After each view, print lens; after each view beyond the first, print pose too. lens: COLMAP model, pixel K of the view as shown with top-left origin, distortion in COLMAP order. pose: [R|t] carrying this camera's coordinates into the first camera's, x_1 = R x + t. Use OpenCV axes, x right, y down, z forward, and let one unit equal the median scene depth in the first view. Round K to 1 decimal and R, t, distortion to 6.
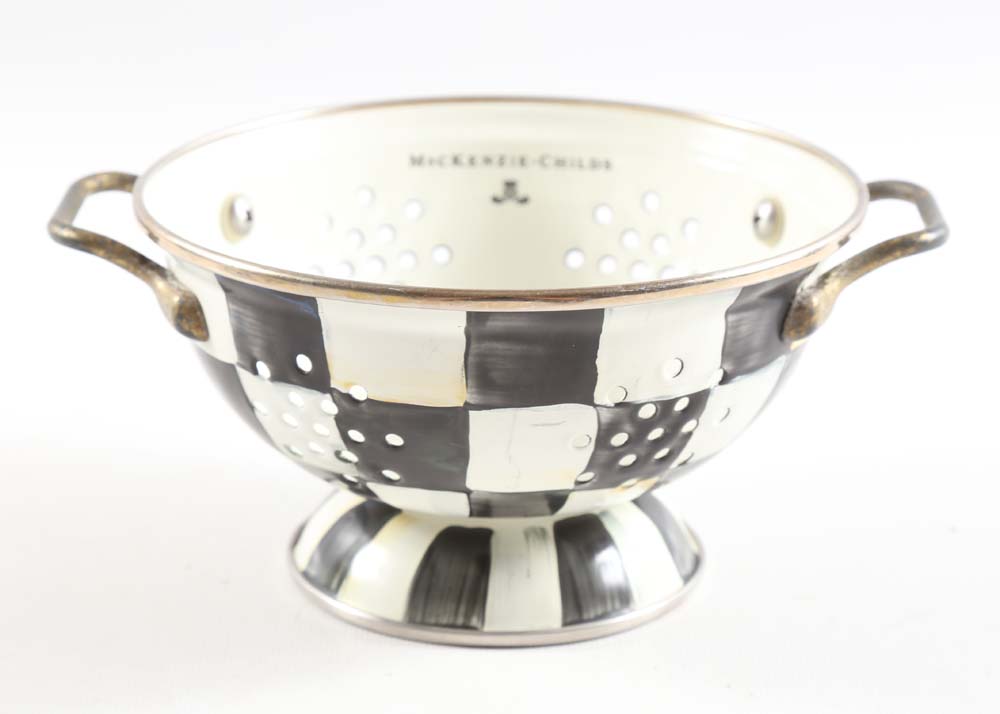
lens RADIAL K [[2851.3, 0, 498.4], [0, 2851.3, 354.2], [0, 0, 1]] dist [0.193040, 0.000000]
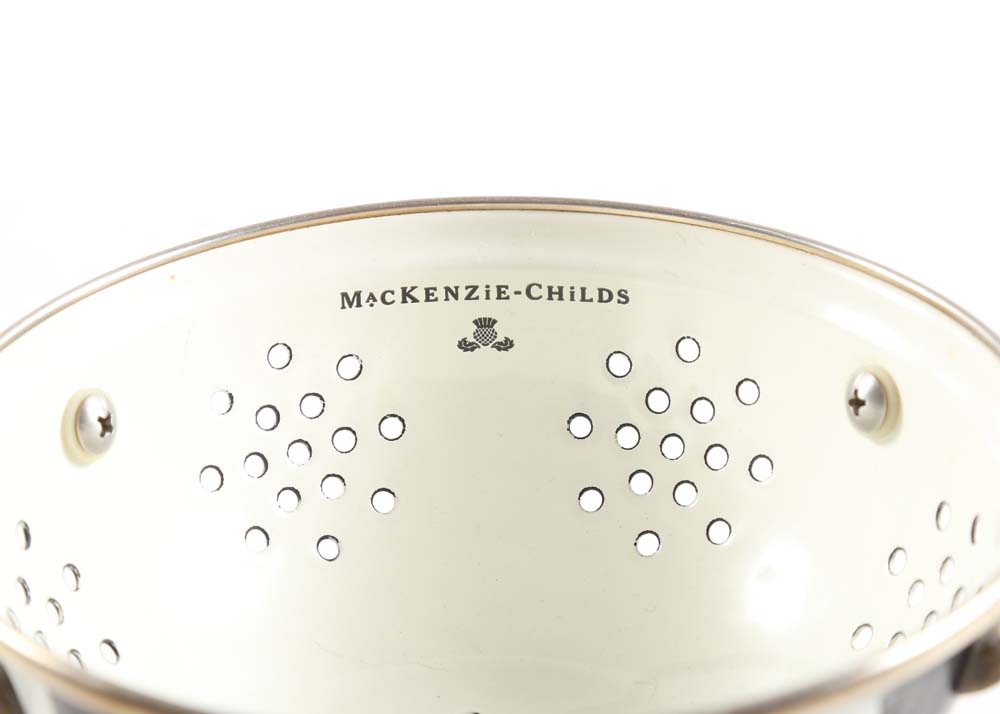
lens RADIAL K [[2851.3, 0, 501.4], [0, 2851.3, 356.8], [0, 0, 1]] dist [0.193040, 0.000000]
pose [[0.998989, -0.040405, 0.019691, -0.007606], [0.039348, 0.997904, 0.051371, -0.111101], [-0.021725, -0.050545, 0.998485, 0.375306]]
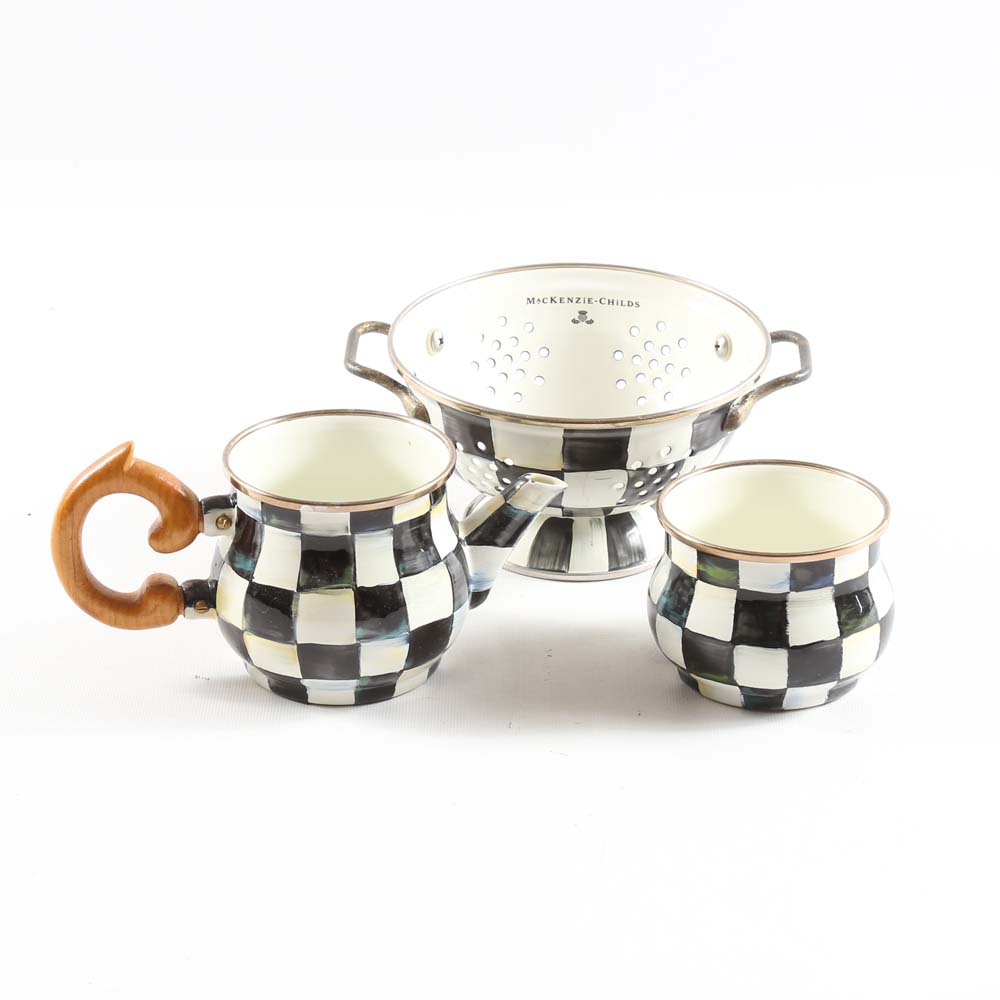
lens RADIAL K [[2281.4, 0, 500.4], [0, 2281.4, 501.2], [0, 0, 1]] dist [-0.123759, 0.000000]
pose [[0.999642, 0.009675, -0.024952, -0.013478], [-0.006958, 0.994259, 0.106776, -0.119888], [0.025842, -0.106564, 0.993970, -0.550363]]
